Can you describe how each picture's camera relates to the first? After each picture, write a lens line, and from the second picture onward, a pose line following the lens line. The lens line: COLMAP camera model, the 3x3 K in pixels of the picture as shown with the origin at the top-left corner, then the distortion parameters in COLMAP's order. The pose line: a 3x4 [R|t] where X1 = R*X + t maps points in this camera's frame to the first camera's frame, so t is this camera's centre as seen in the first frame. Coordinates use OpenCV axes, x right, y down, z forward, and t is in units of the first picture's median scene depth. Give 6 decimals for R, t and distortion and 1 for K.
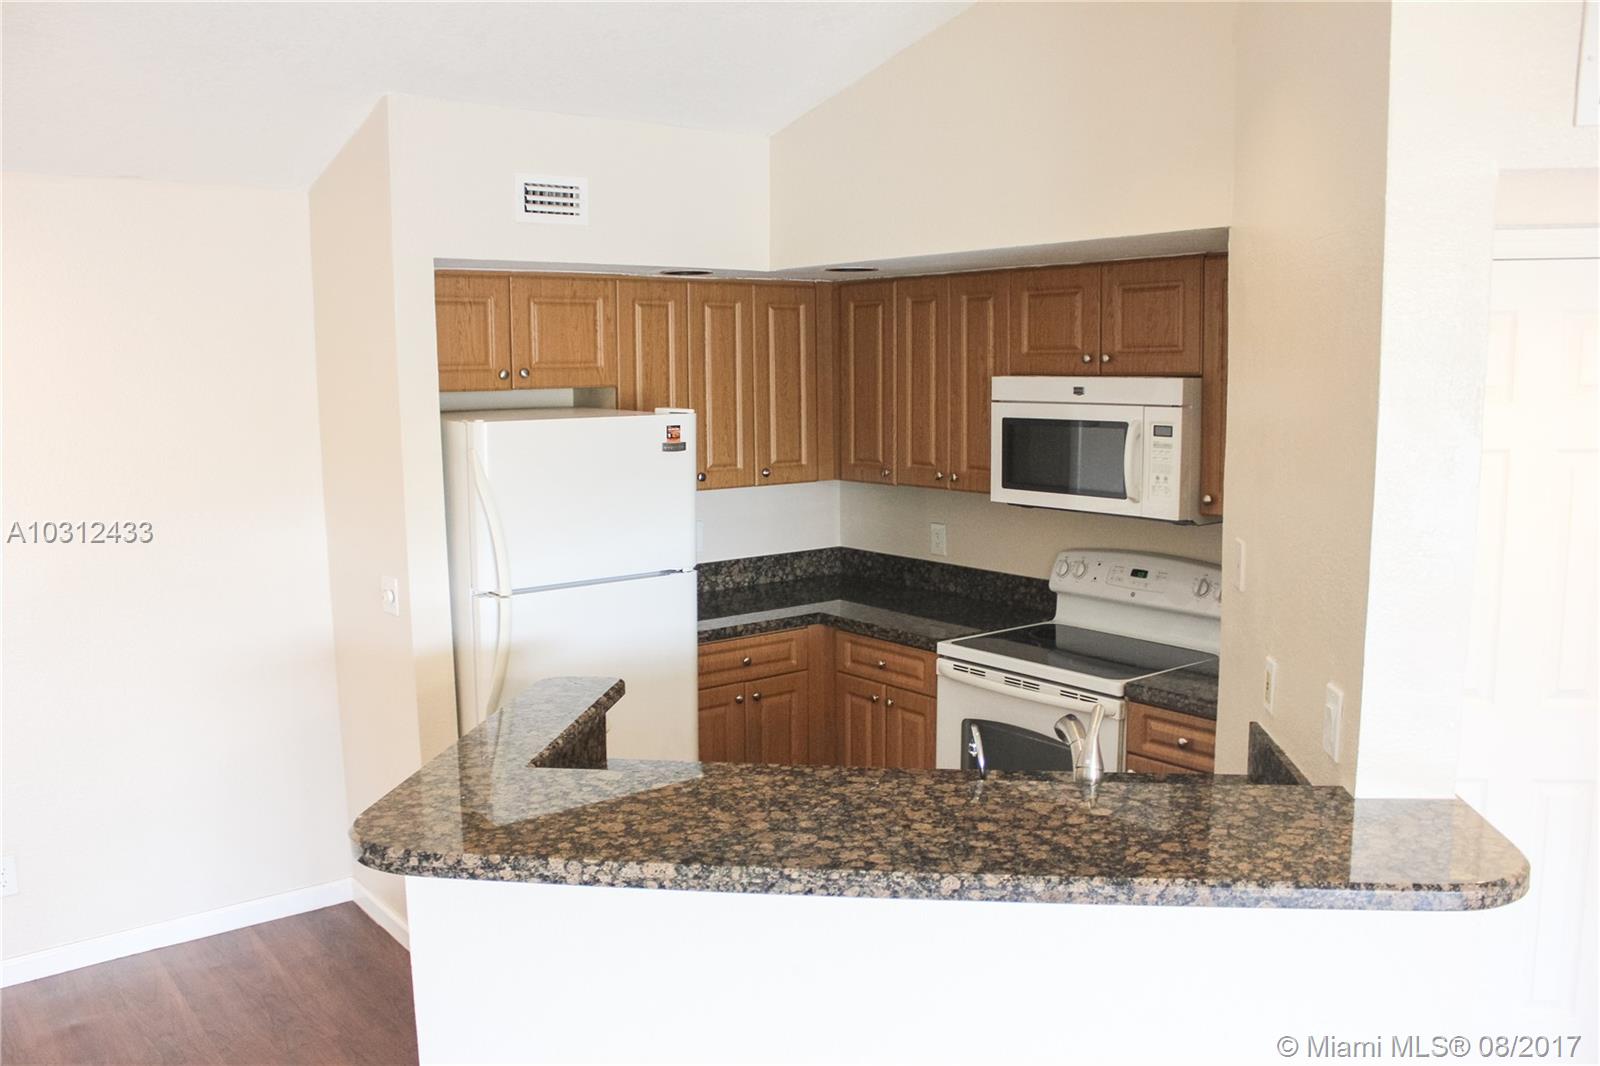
lens RADIAL K [[1328.6, 0, 800.1], [0, 1328.6, 541.8], [0, 0, 1]] dist [-0.159246, 0.136495]
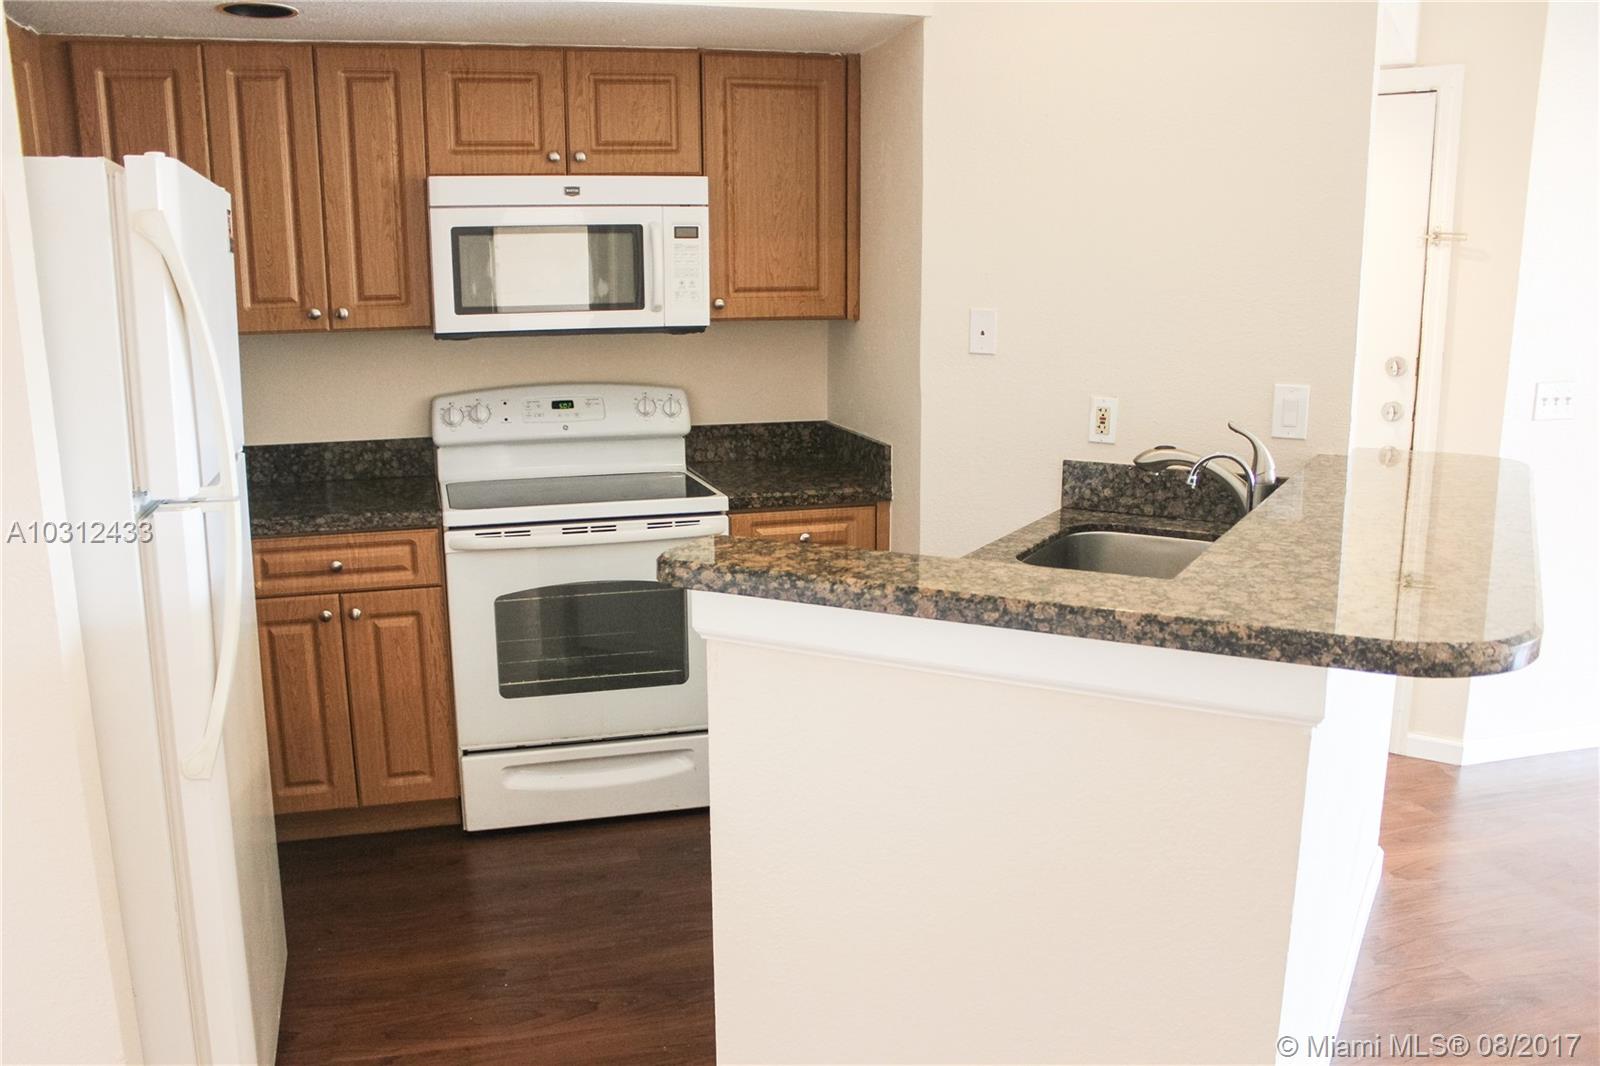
lens RADIAL K [[1328.6, 0, 801.6], [0, 1328.6, 543.1], [0, 0, 1]] dist [-0.159246, 0.136495]
pose [[0.375946, -0.177106, 0.909559, -0.594067], [0.129766, 0.981955, 0.137567, 0.015888], [-0.917510, 0.066312, 0.392145, 0.563841]]
